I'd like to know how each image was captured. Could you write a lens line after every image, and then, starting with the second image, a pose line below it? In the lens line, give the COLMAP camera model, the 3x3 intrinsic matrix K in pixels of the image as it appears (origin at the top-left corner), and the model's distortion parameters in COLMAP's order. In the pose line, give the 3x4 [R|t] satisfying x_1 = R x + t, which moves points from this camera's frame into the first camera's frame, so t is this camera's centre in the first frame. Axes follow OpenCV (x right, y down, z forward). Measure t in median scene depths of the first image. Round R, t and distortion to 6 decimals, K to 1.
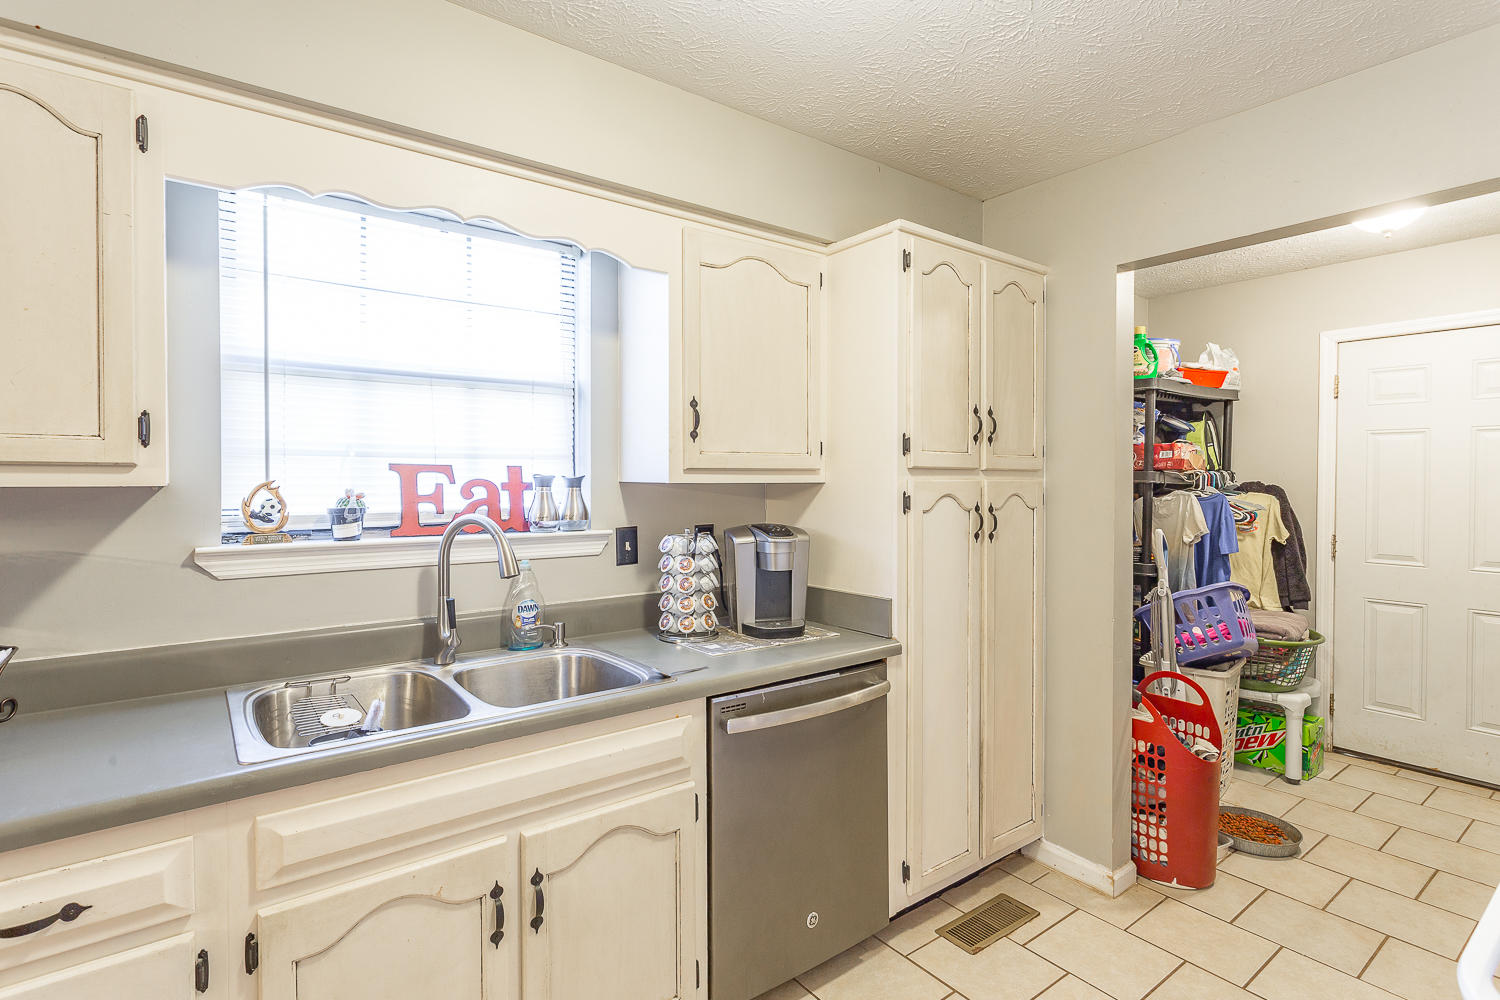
lens RADIAL K [[702.5, 0, 769.9], [0, 702.5, 488.1], [0, 0, 1]] dist [0.000674, 0.000921]
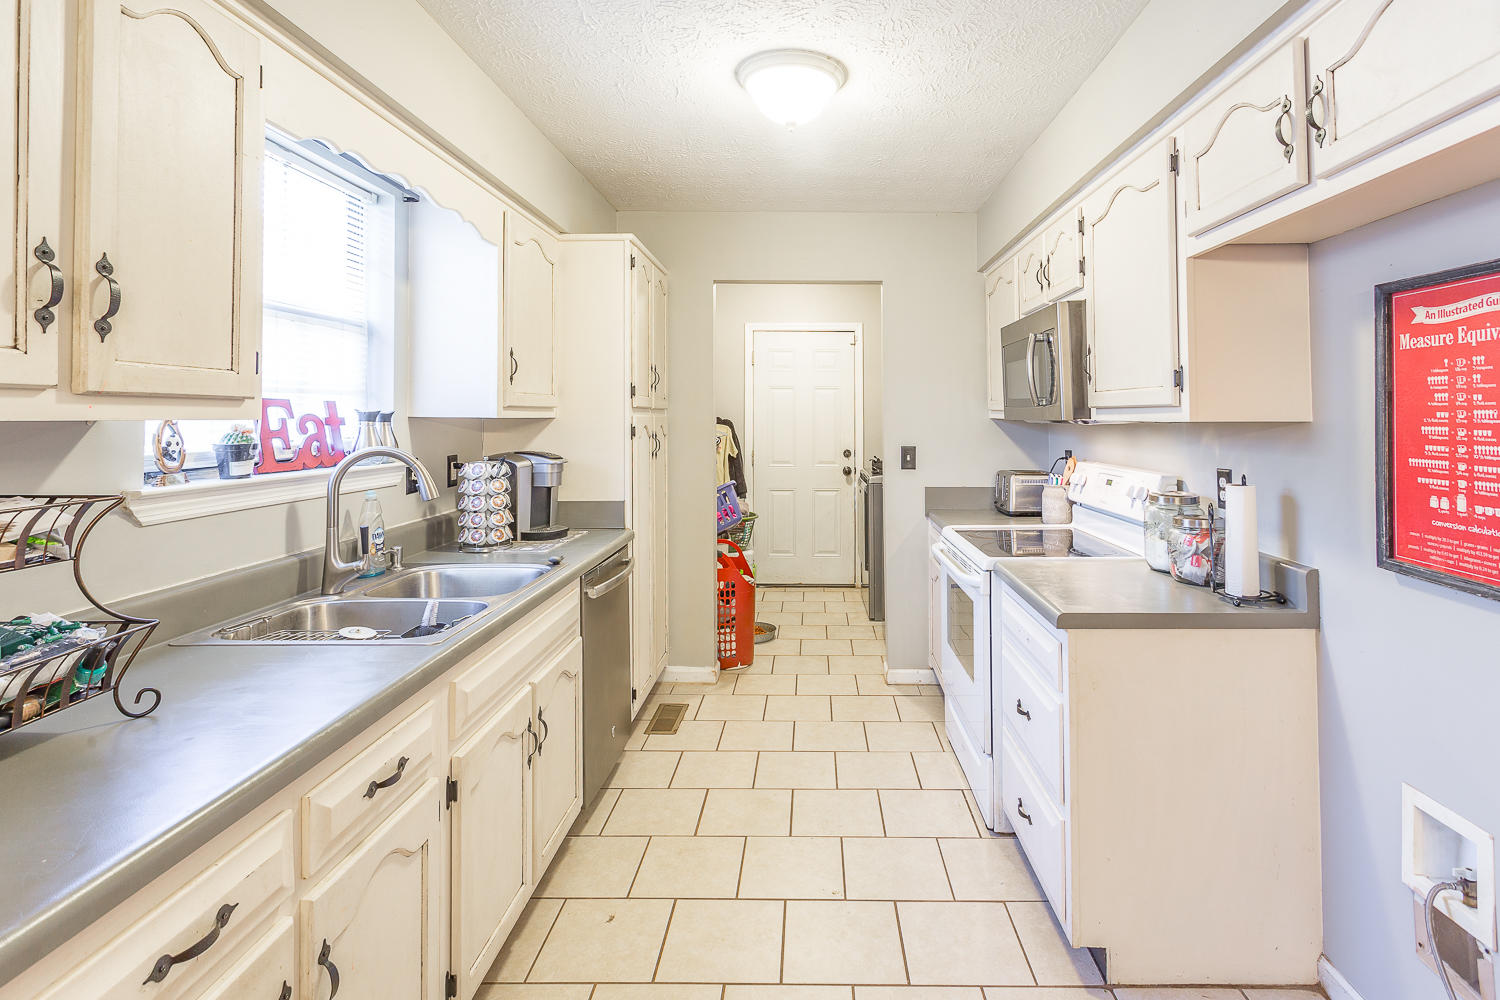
lens RADIAL K [[741.6, 0, 785.4], [0, 741.6, 398.6], [0, 0, 1]] dist [0.000554, 0.000313]
pose [[0.620504, 0.018854, 0.783977, -0.797522], [0.010865, 0.999408, -0.032634, 0.006612], [-0.784128, 0.028767, 0.619932, -0.176082]]
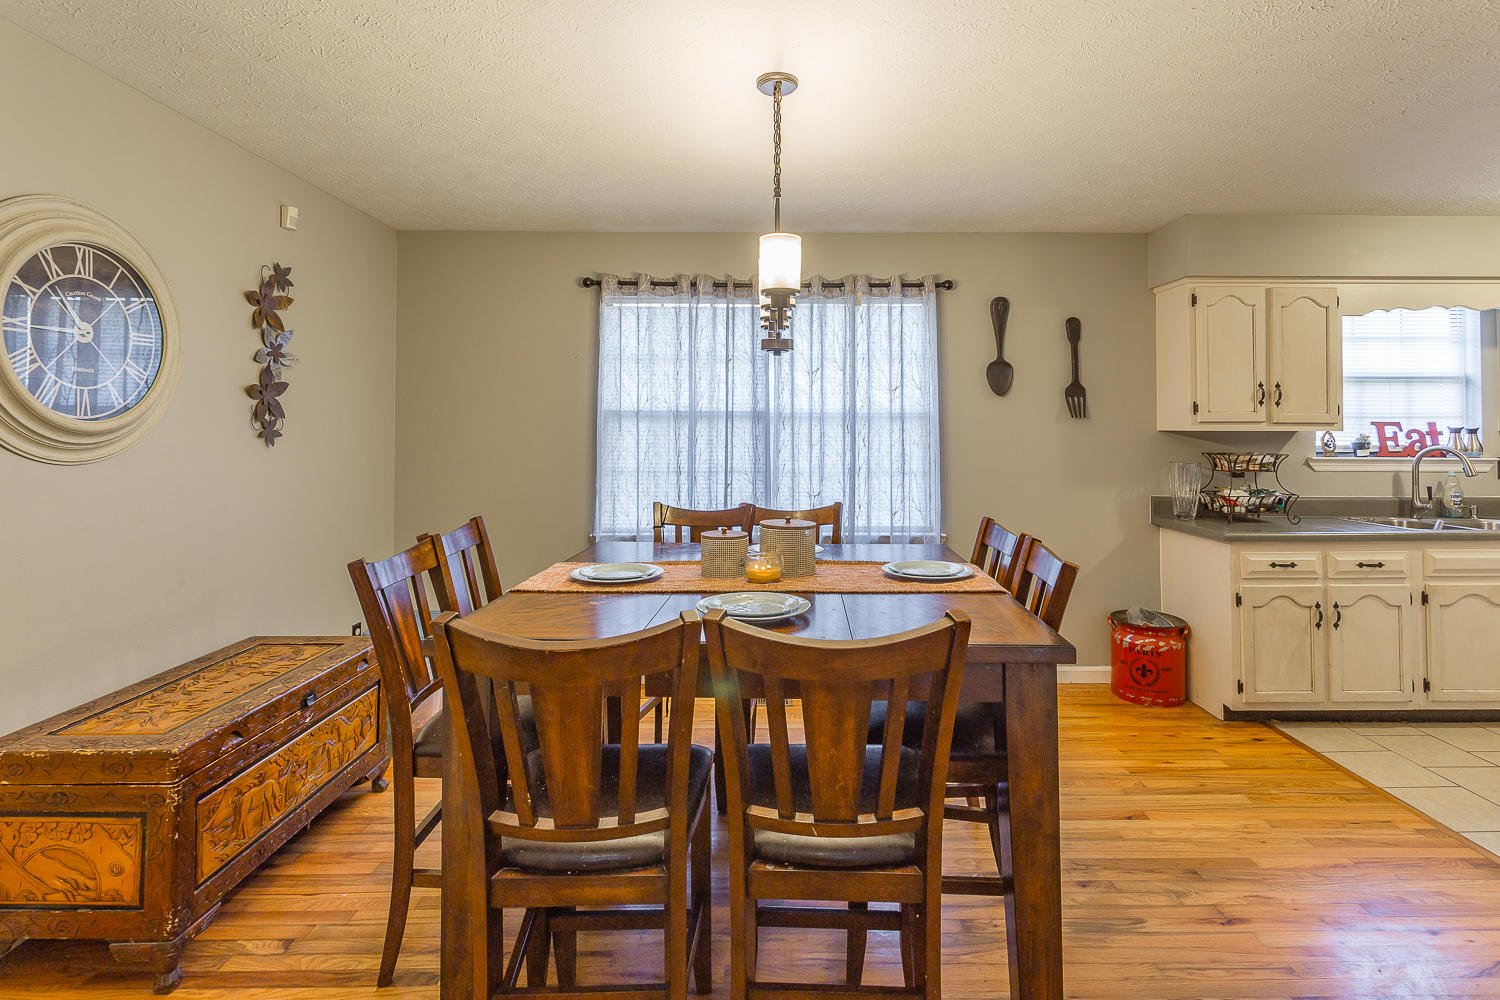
lens RADIAL K [[745.2, 0, 796.0], [0, 745.2, 417.2], [0, 0, 1]] dist [0.015660, 0.000003]
pose [[0.811537, -0.009163, -0.584229, -0.568013], [-0.010482, 0.999488, -0.030237, 0.033585], [0.584206, 0.030662, 0.811026, -1.639563]]
